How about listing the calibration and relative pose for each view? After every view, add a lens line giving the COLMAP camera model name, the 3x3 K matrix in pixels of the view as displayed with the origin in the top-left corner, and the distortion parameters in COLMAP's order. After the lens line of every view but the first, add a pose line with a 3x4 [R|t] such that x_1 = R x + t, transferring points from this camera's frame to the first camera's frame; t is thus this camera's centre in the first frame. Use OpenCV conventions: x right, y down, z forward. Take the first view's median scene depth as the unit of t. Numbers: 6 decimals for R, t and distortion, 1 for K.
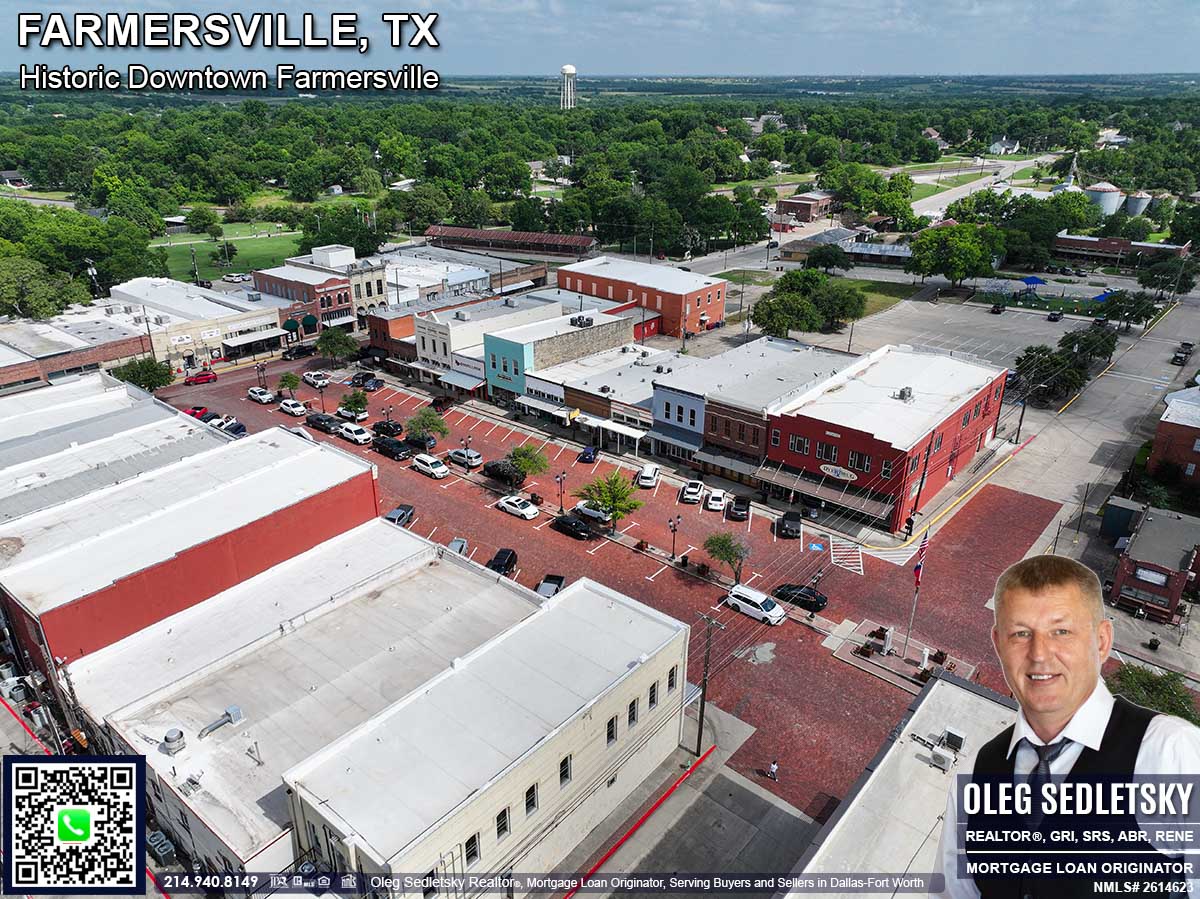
lens RADIAL K [[843.0, 0, 599.6], [0, 843.0, 444.8], [0, 0, 1]] dist [-0.004099, 0.026235]
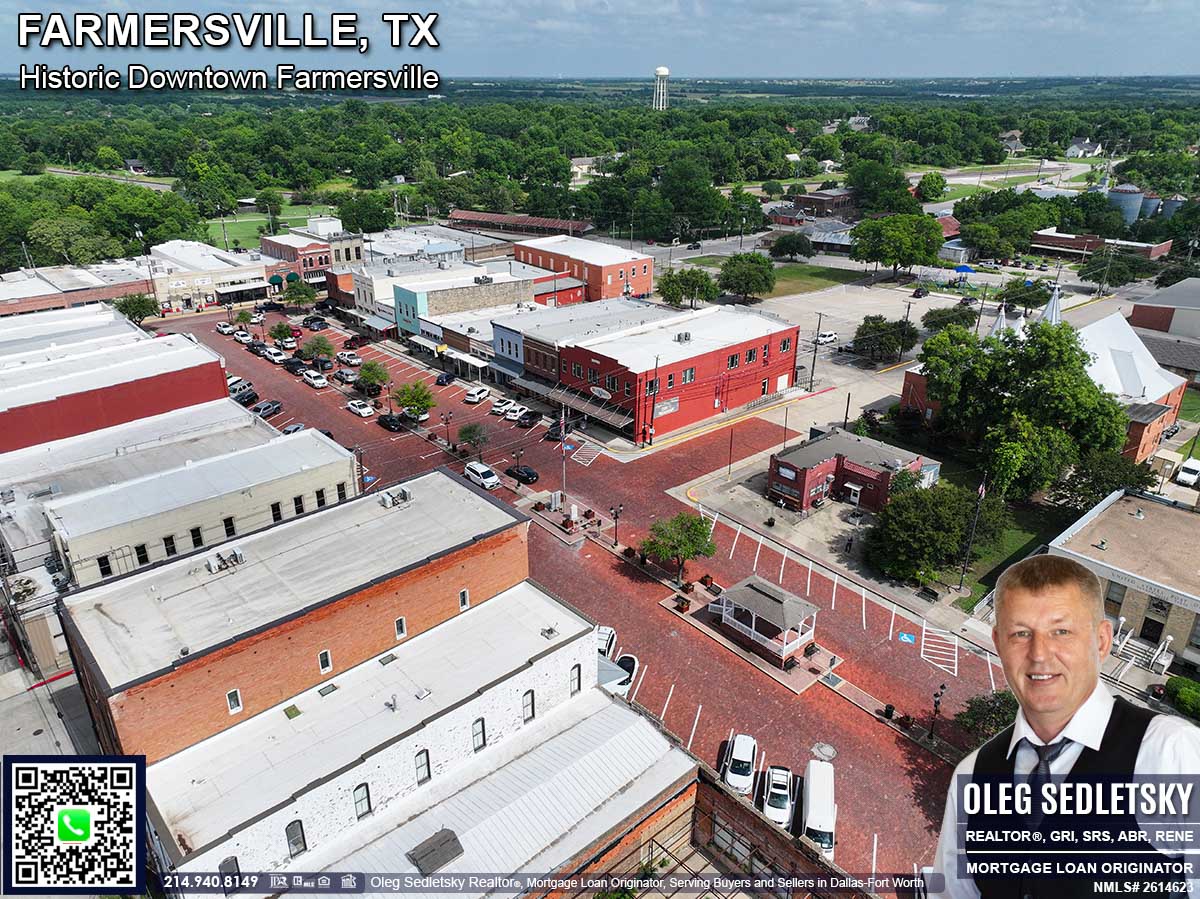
lens RADIAL K [[843.0, 0, 599.6], [0, 843.0, 444.8], [0, 0, 1]] dist [-0.004099, 0.026235]
pose [[0.988824, 0.060067, -0.136452, 0.279287], [-0.060355, 0.998175, 0.002029, 0.065787], [0.136325, 0.006229, 0.990645, -0.143446]]
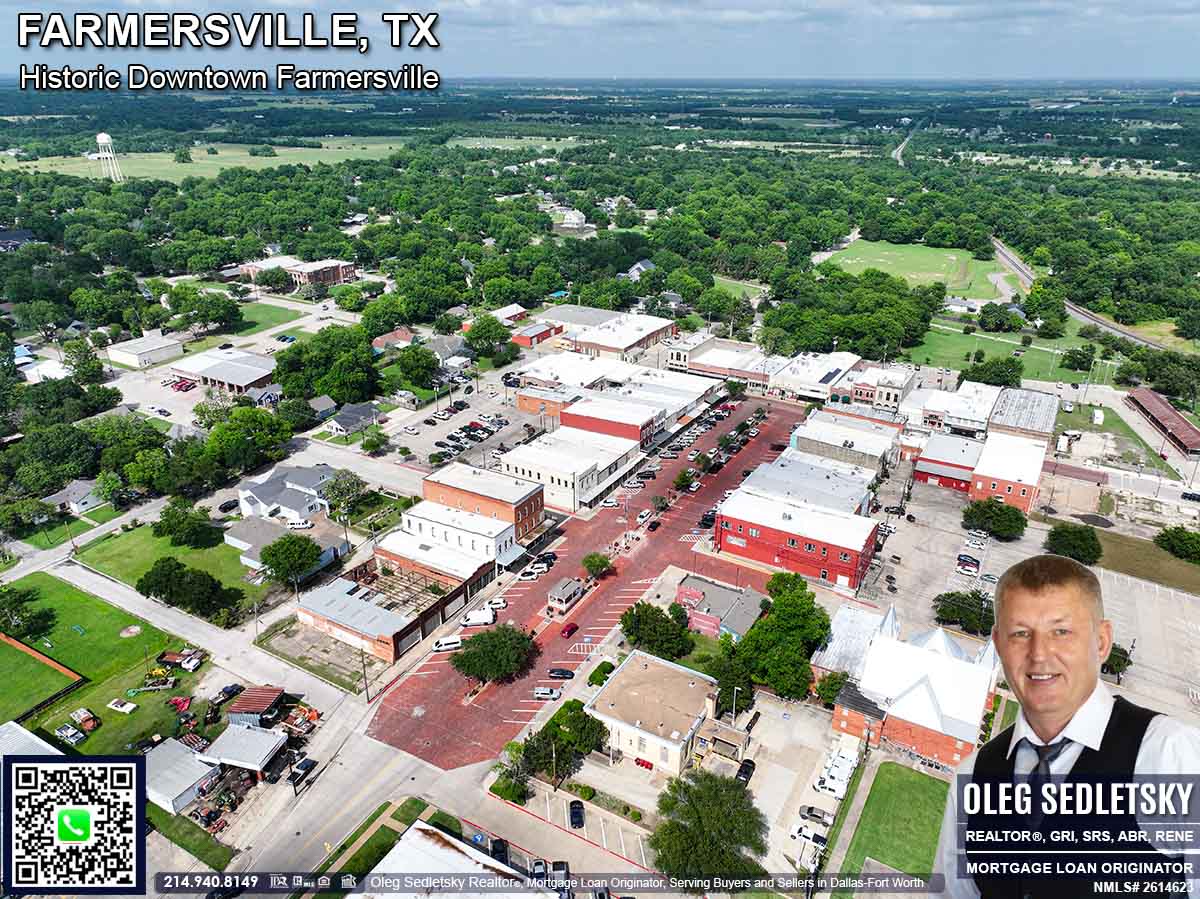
lens RADIAL K [[843.0, 0, 599.6], [0, 843.0, 444.8], [0, 0, 1]] dist [-0.004099, 0.026235]
pose [[0.157941, 0.395803, -0.904652, 1.356848], [-0.400316, 0.863153, 0.307756, -0.429645], [0.902664, 0.313539, 0.294774, -0.026694]]
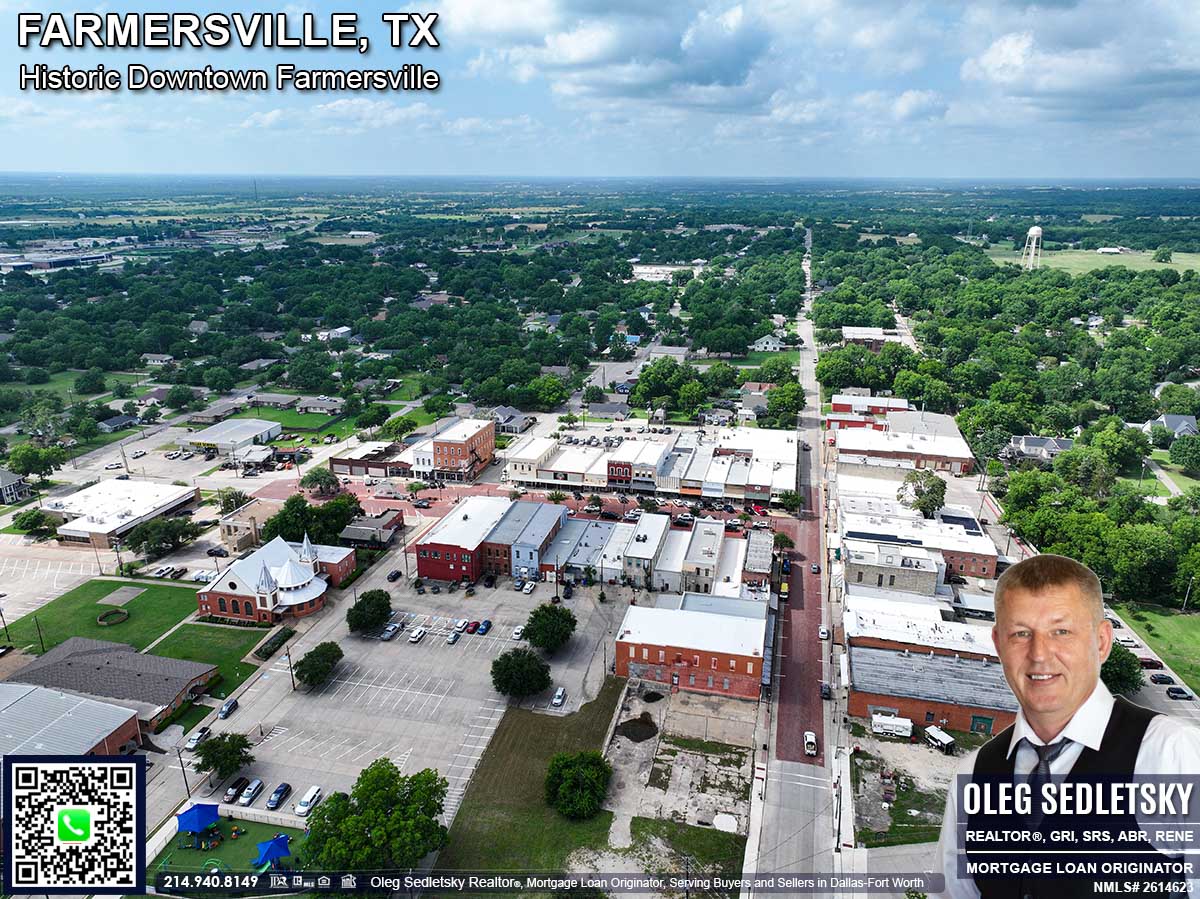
lens RADIAL K [[843.0, 0, 599.6], [0, 843.0, 444.8], [0, 0, 1]] dist [-0.004099, 0.026235]
pose [[-0.900012, 0.128433, -0.416514, 0.663838], [-0.181703, 0.758050, 0.626374, -1.195330], [0.396186, 0.639426, -0.658917, 1.737340]]
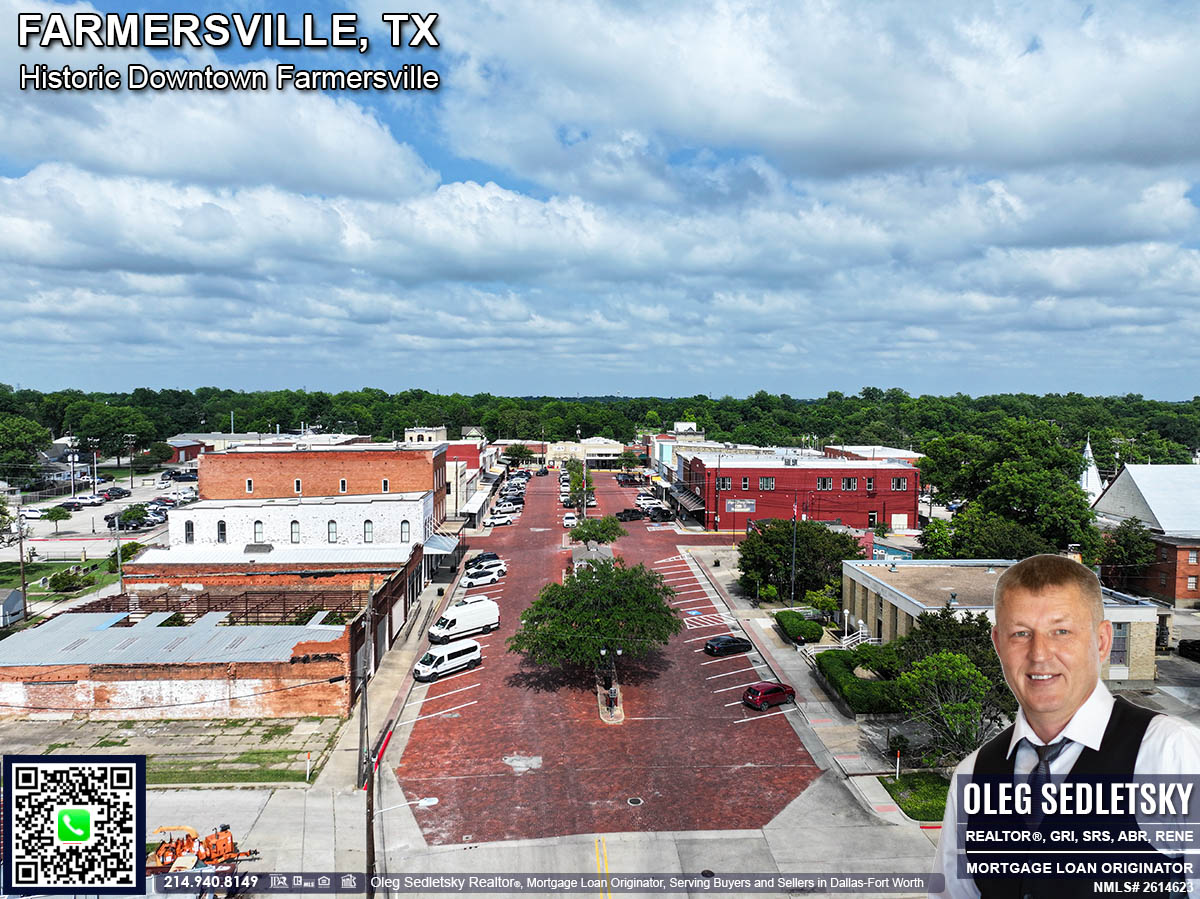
lens RADIAL K [[843.0, 0, 599.6], [0, 843.0, 444.8], [0, 0, 1]] dist [-0.004099, 0.026235]
pose [[0.675187, 0.043090, -0.736387, 0.791662], [-0.301588, 0.927168, -0.222270, 0.215248], [0.673177, 0.372159, 0.639007, -0.084283]]
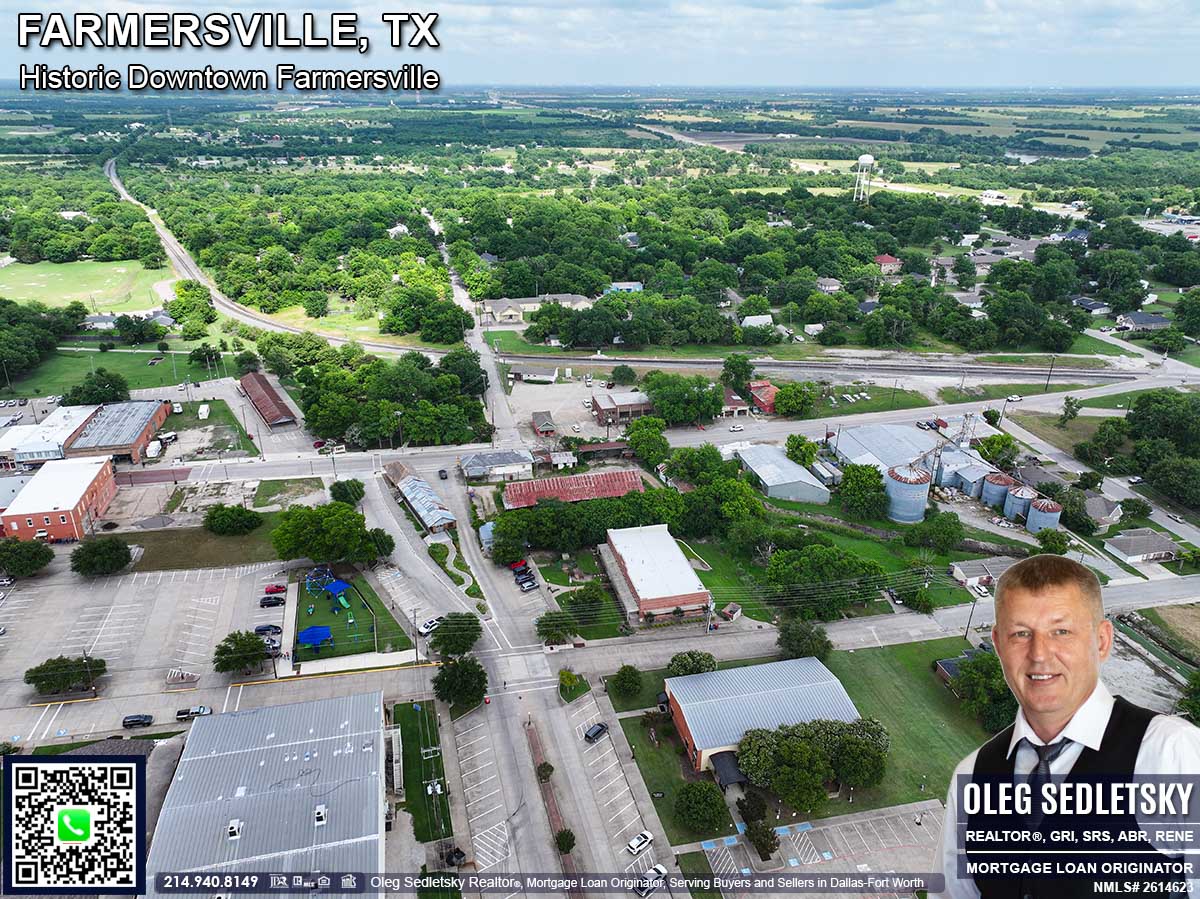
lens RADIAL K [[843.0, 0, 599.6], [0, 843.0, 444.8], [0, 0, 1]] dist [-0.004099, 0.026235]
pose [[0.794817, 0.242606, -0.556245, 1.629056], [-0.248309, 0.966383, 0.066680, -0.636030], [0.553723, 0.085123, 0.828339, 0.431862]]
